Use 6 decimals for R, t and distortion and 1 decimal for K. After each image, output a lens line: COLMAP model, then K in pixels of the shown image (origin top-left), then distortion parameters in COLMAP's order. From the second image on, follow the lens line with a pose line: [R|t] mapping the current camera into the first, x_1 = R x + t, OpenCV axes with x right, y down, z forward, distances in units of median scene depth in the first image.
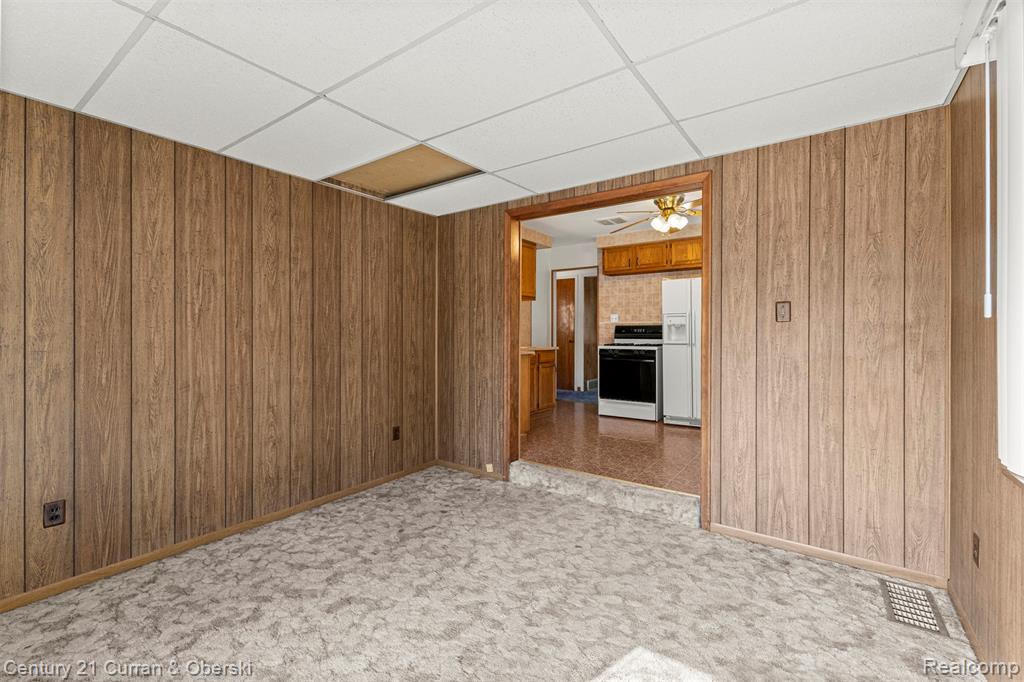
lens RADIAL K [[445.5, 0, 494.9], [0, 445.5, 323.9], [0, 0, 1]] dist [0.012530, -0.001055]
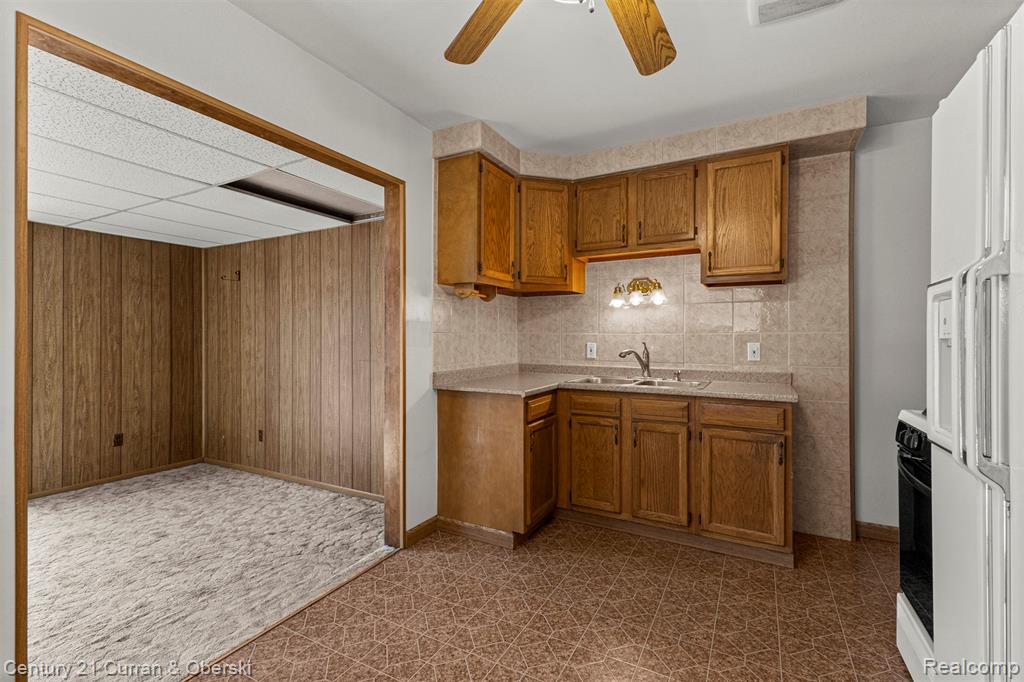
lens RADIAL K [[445.5, 0, 515.1], [0, 445.5, 339.0], [0, 0, 1]] dist [0.012530, -0.001055]
pose [[0.163161, -0.000455, -0.986599, 0.510269], [0.018550, 0.999825, 0.002607, -0.003739], [0.986425, -0.018727, 0.163141, 0.743242]]
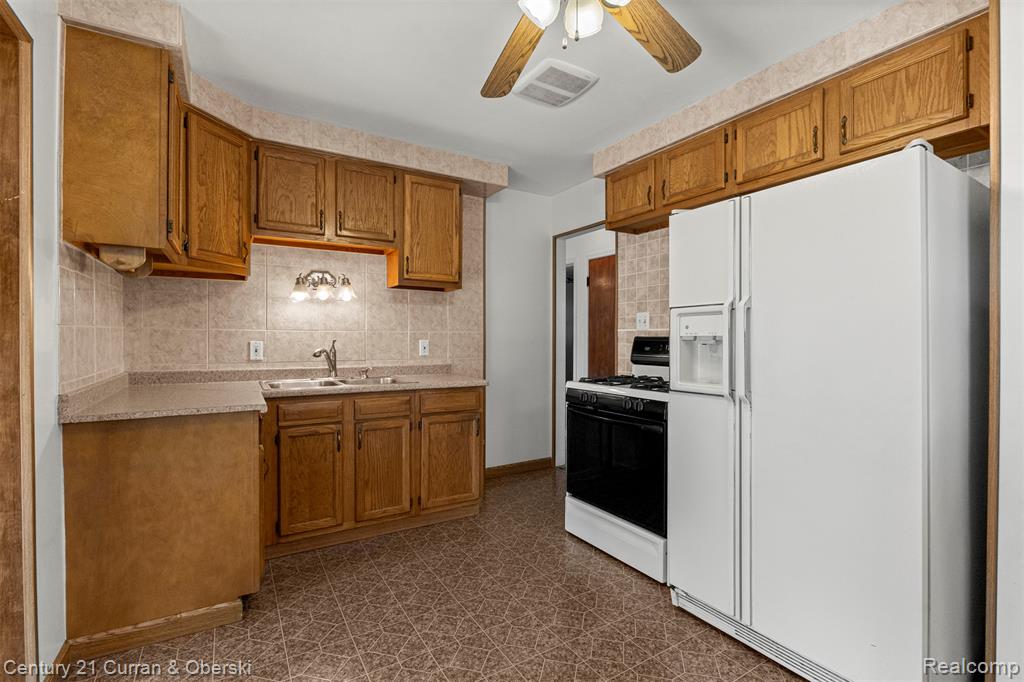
lens RADIAL K [[459.0, 0, 501.1], [0, 459.0, 342.7], [0, 0, 1]] dist [0.003864, -0.002026]
pose [[0.927128, 0.001676, -0.374740, 0.367934], [0.009136, 0.999592, 0.027074, -0.004753], [0.374633, -0.028525, 0.926734, 0.564182]]
